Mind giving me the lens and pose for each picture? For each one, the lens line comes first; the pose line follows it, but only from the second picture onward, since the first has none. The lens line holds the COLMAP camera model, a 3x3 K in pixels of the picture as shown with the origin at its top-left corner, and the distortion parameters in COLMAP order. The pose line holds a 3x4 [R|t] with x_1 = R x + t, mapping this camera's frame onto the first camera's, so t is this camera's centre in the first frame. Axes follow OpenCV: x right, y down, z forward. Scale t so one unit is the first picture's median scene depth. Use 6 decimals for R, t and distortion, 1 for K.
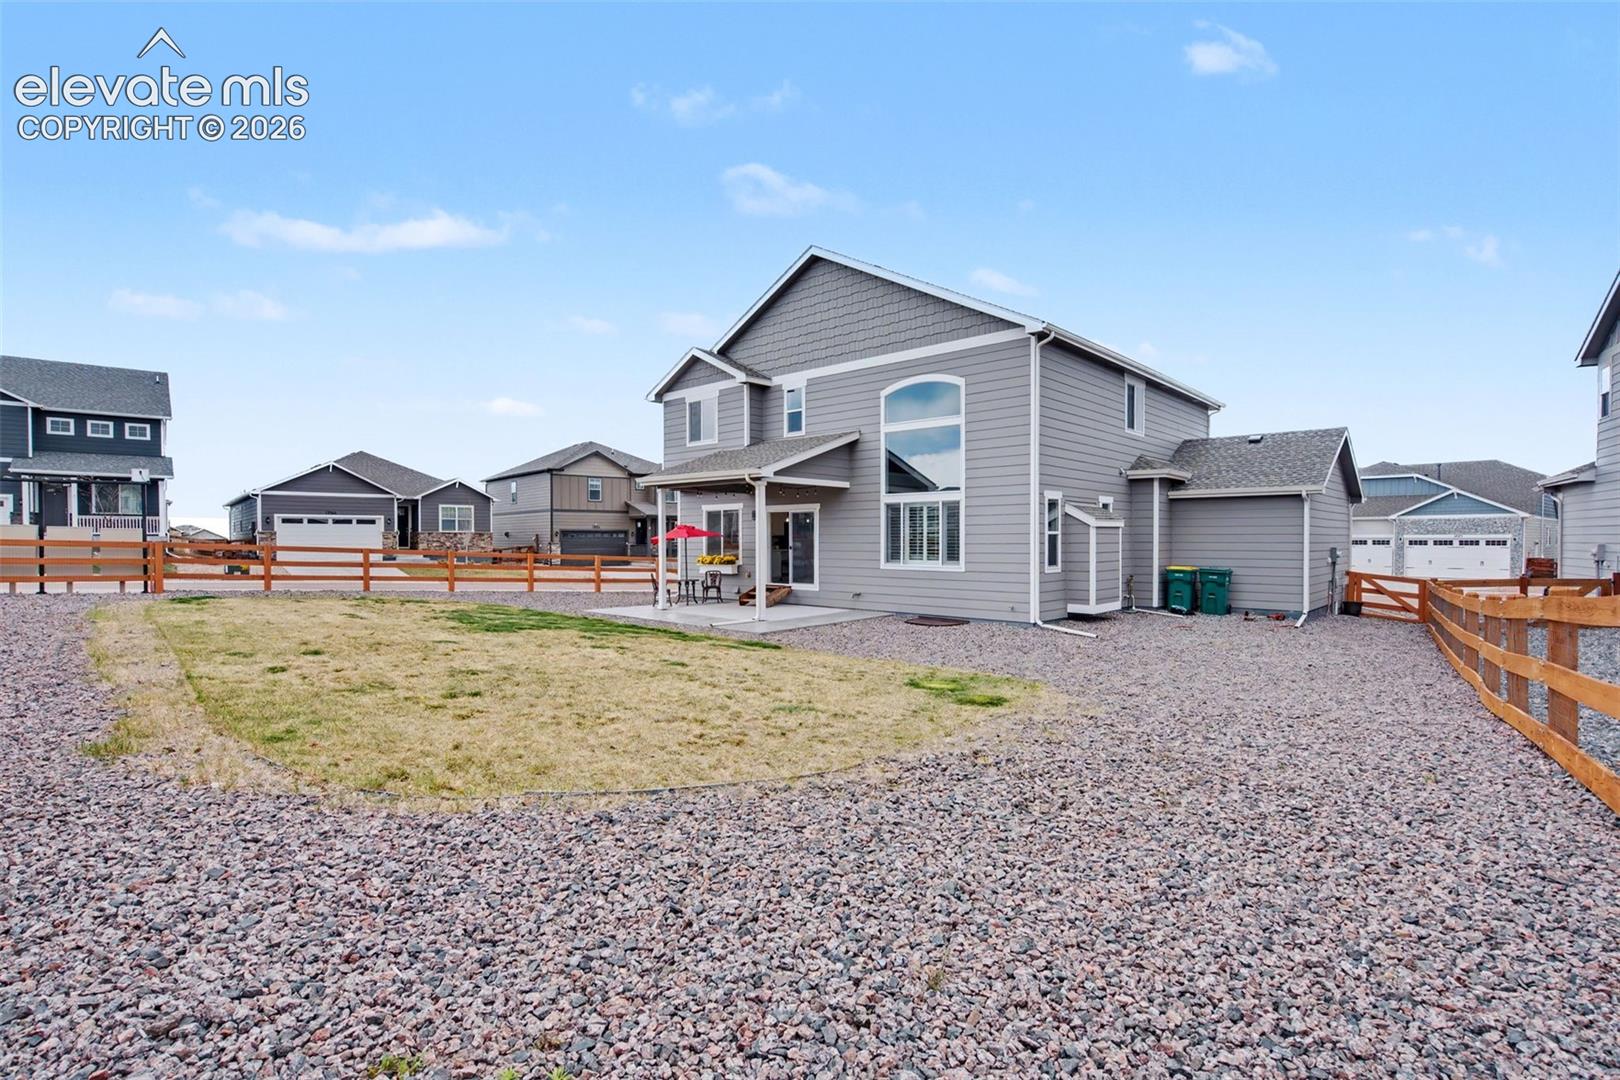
lens RADIAL K [[756.1, 0, 804.6], [0, 756.1, 542.3], [0, 0, 1]] dist [-0.001290, -0.000200]
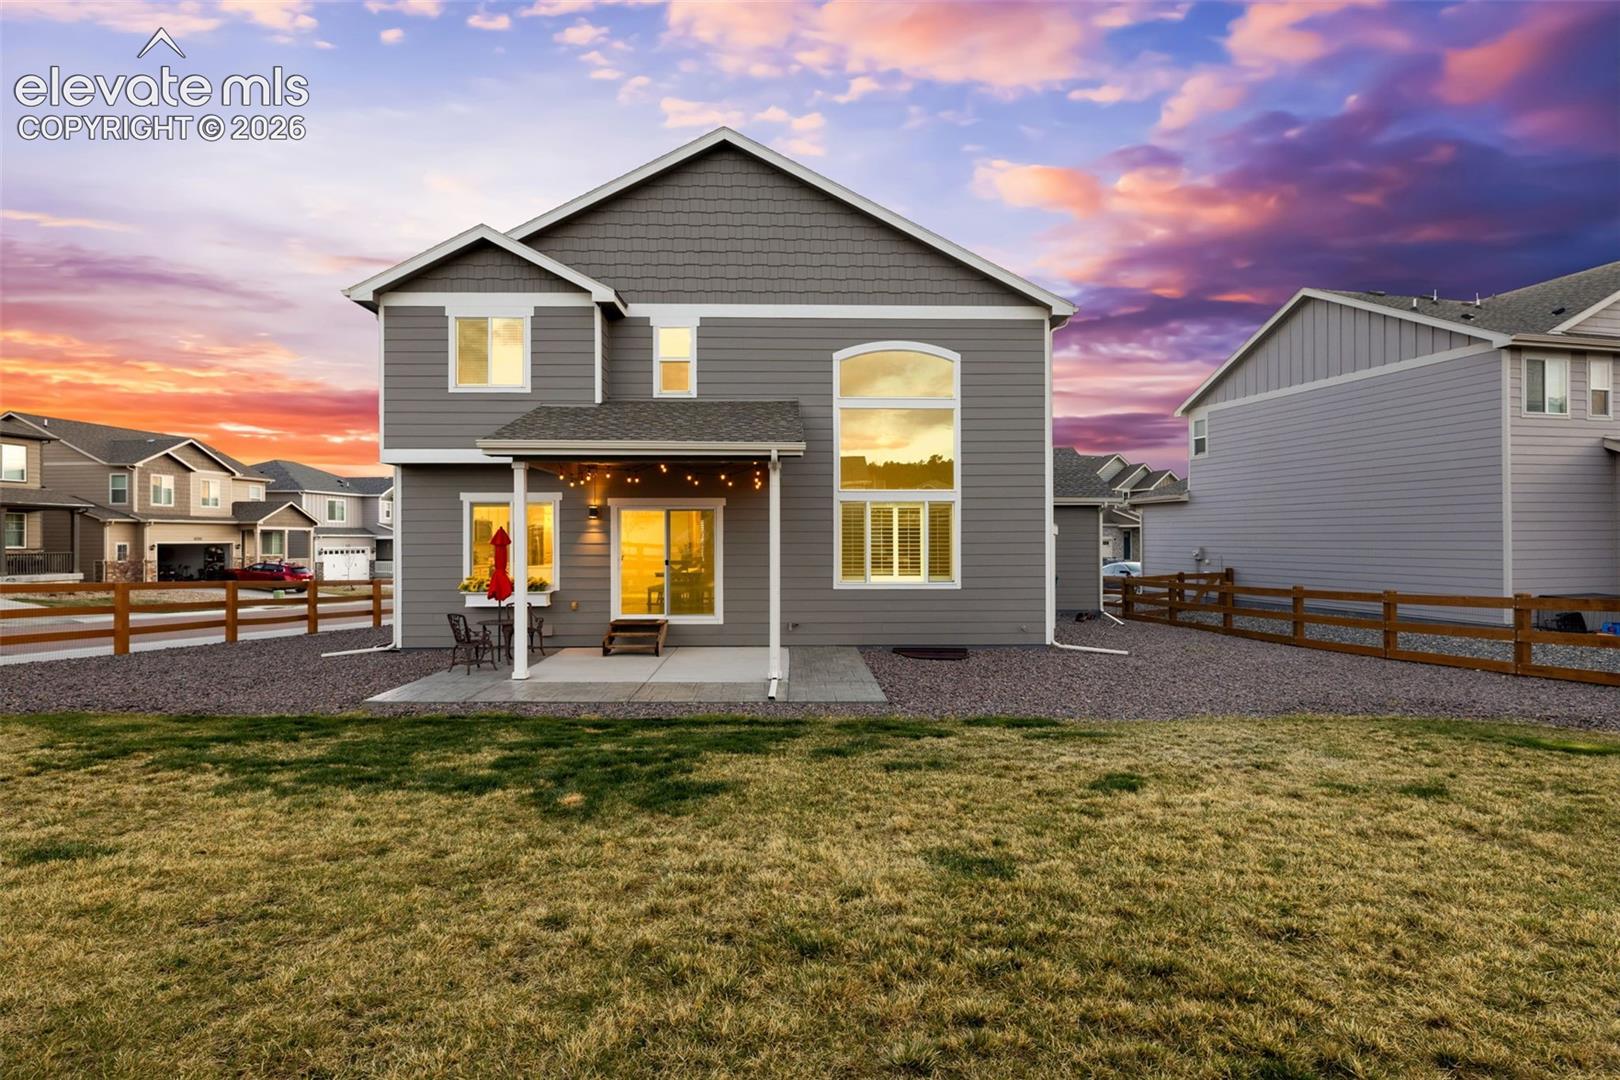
lens RADIAL K [[756.1, 0, 804.6], [0, 756.1, 542.3], [0, 0, 1]] dist [-0.001290, -0.000200]
pose [[0.731474, -0.004450, 0.681855, -0.421408], [0.005267, 0.999986, 0.000875, -0.011632], [-0.681849, 0.002951, 0.731487, 0.457682]]
